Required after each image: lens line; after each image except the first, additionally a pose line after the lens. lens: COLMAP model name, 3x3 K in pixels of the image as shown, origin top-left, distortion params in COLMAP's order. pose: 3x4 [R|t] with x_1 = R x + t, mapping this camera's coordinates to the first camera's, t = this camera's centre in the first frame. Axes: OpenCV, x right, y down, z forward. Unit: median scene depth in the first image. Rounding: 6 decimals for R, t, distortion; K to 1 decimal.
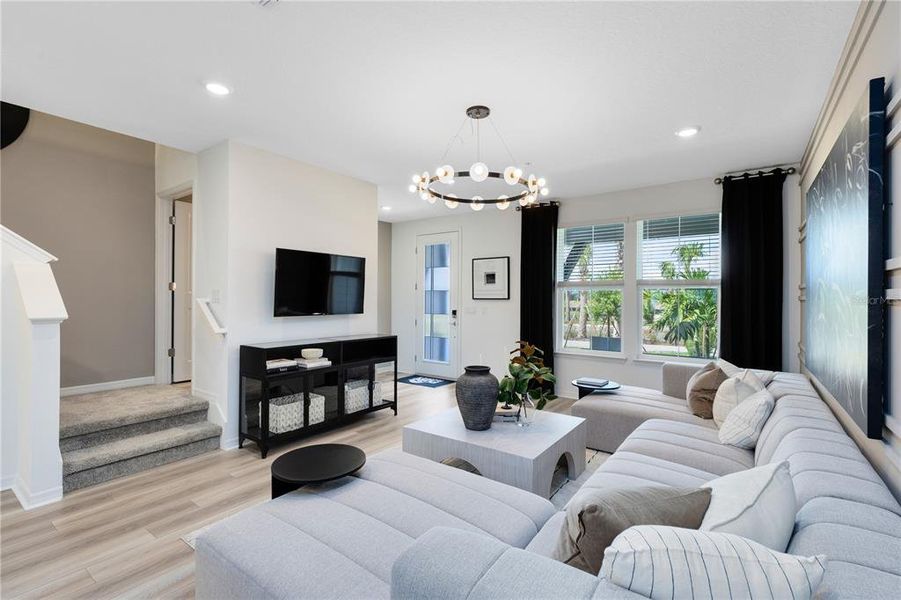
lens RADIAL K [[412.6, 0, 457.4], [0, 412.6, 301.7], [0, 0, 1]] dist [0.001201, -0.000356]
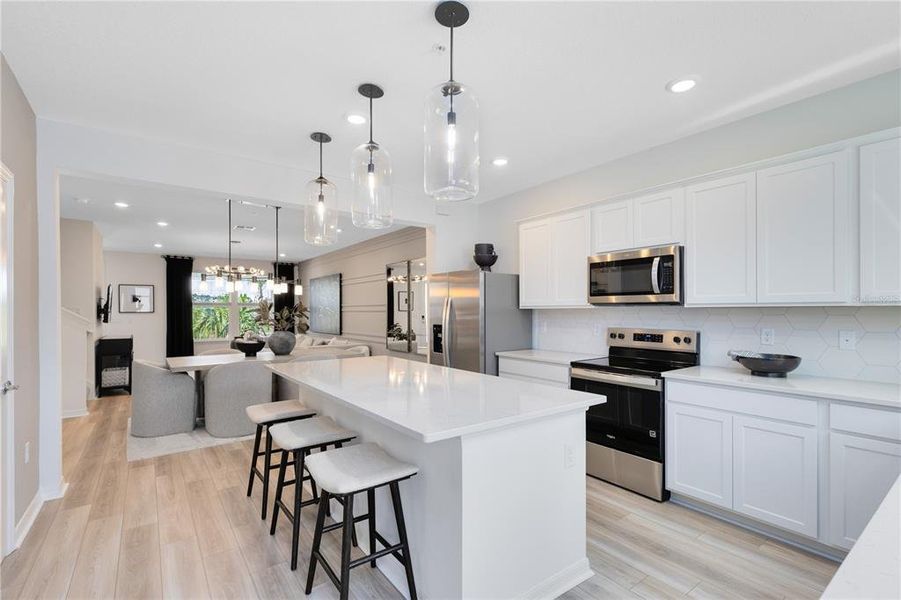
lens RADIAL K [[409.4, 0, 450.3], [0, 409.4, 309.4], [0, 0, 1]] dist [-0.000017, -0.000074]
pose [[0.324205, -0.001768, 0.945985, -2.144152], [0.009636, 0.999953, -0.001434, -0.005689], [-0.945938, 0.009581, 0.324207, -1.248421]]
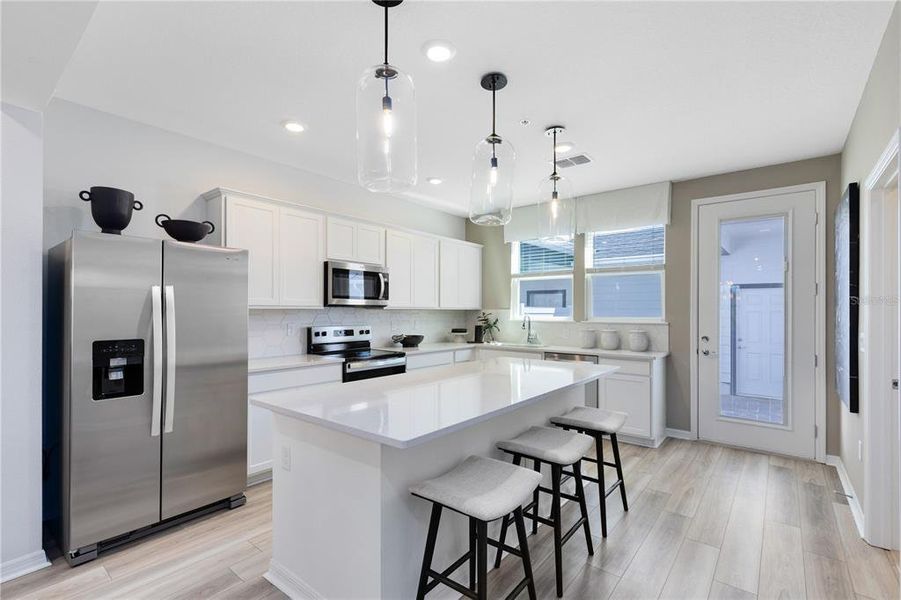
lens RADIAL K [[409.4, 0, 450.3], [0, 409.4, 309.4], [0, 0, 1]] dist [-0.000017, -0.000074]
pose [[-0.997293, -0.004251, 0.073414, -1.332588], [-0.004092, 0.999989, 0.002318, -0.010493], [-0.073423, 0.002011, -0.997299, 0.056019]]
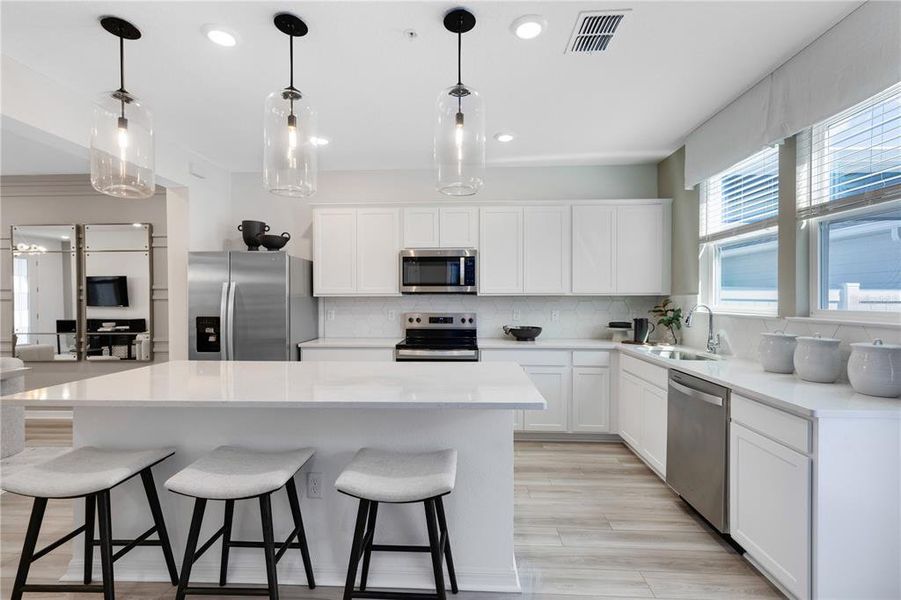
lens RADIAL K [[407.5, 0, 452.6], [0, 407.5, 300.1], [0, 0, 1]] dist [0.002633, 0.000005]
pose [[-0.528483, -0.006152, 0.848922, -2.113600], [0.005801, 0.999924, 0.010858, -0.008339], [-0.848924, 0.010663, -0.528407, -0.659403]]
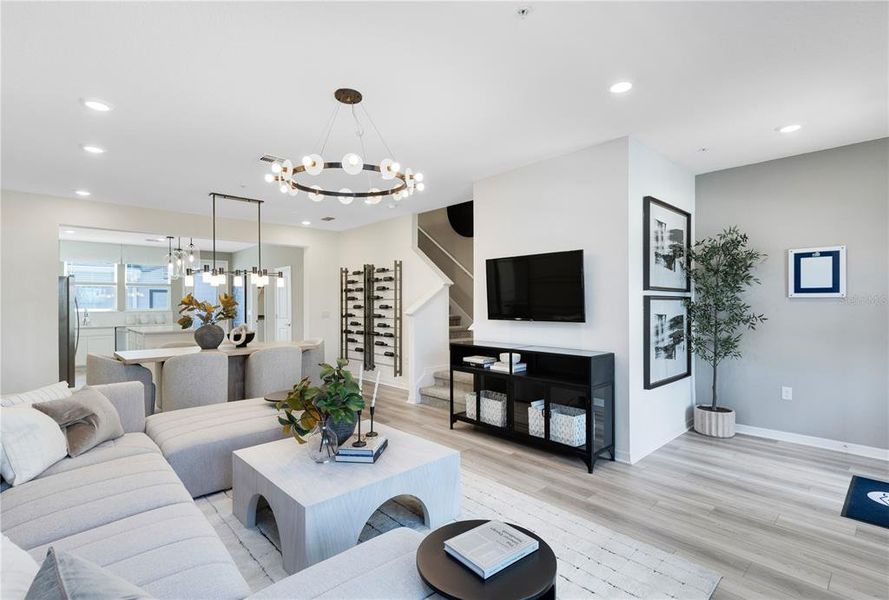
lens RADIAL K [[416.9, 0, 446.8], [0, 416.9, 302.7], [0, 0, 1]] dist [-0.000503, 0.007475]
pose [[-0.212232, -0.004635, -0.977208, 0.945612], [0.000855, 0.999987, -0.004929, -0.006023], [0.977219, -0.001881, -0.212225, 1.498303]]
